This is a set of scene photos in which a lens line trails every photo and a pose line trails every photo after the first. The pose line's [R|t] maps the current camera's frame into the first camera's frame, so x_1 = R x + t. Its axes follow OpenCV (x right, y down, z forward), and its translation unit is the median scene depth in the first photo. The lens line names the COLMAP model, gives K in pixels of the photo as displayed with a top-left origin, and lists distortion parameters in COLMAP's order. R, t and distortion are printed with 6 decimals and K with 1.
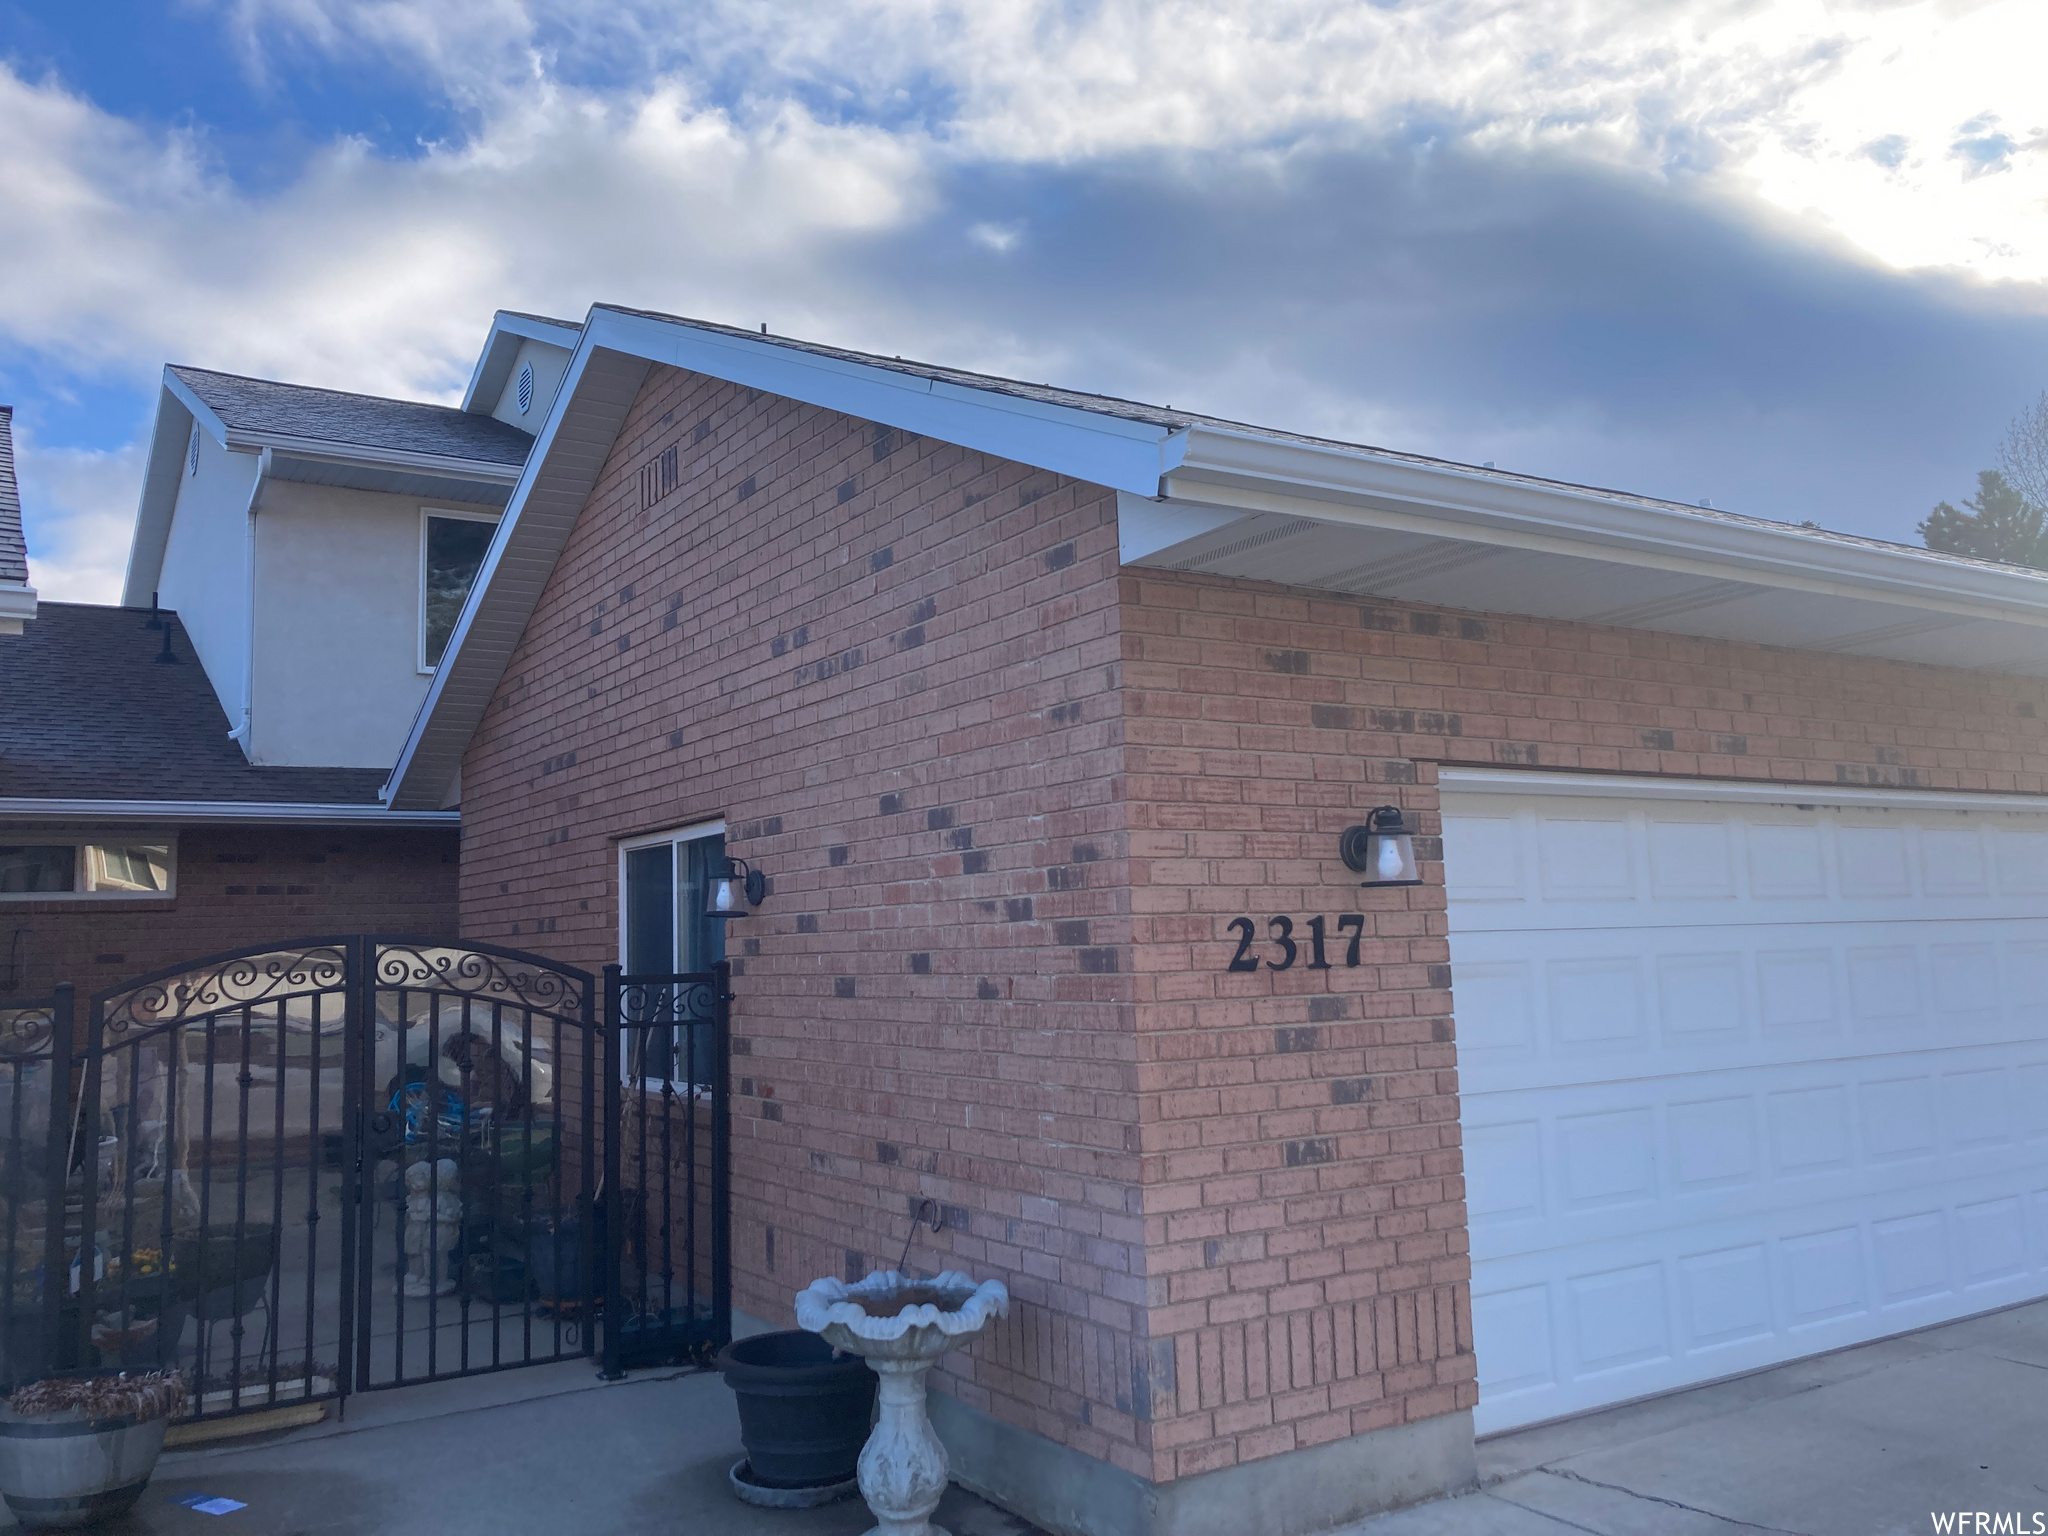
lens RADIAL K [[1659.0, 0, 1021.4], [0, 1659.0, 750.2], [0, 0, 1]] dist [0.042580, -0.043273]
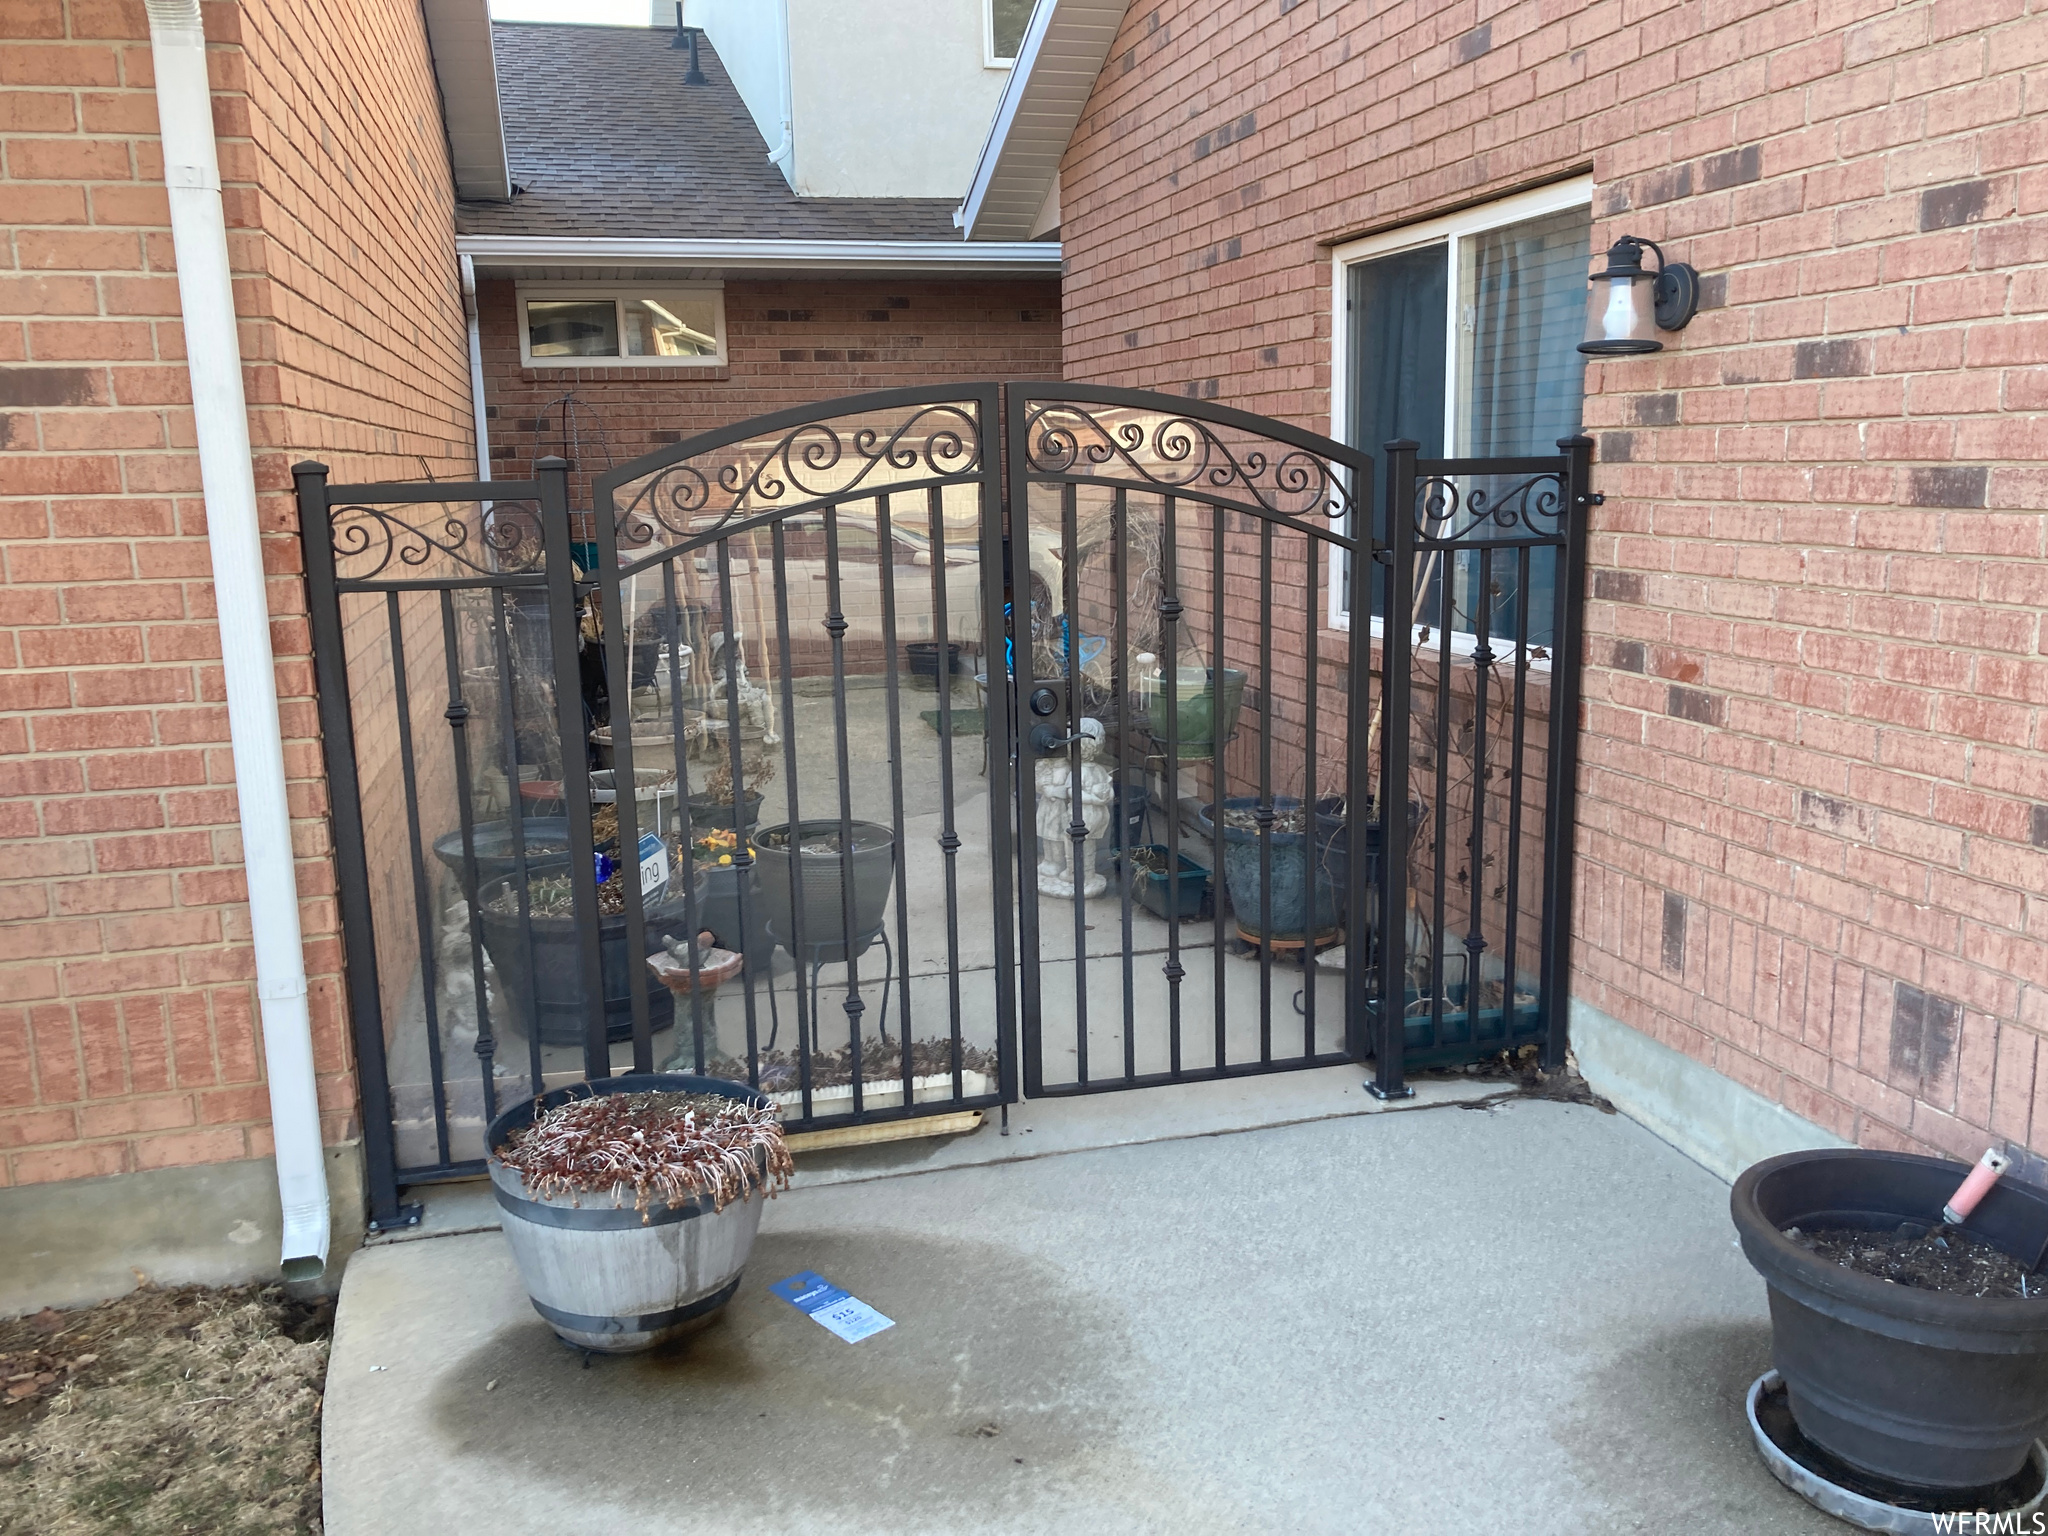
lens RADIAL K [[1659.0, 0, 1034.0], [0, 1659.0, 771.6], [0, 0, 1]] dist [0.042580, -0.043273]
pose [[0.956459, 0.061882, -0.285232, -0.192050], [0.029392, 0.951876, 0.305072, 0.057333], [0.290384, -0.300172, 0.908611, 0.398552]]
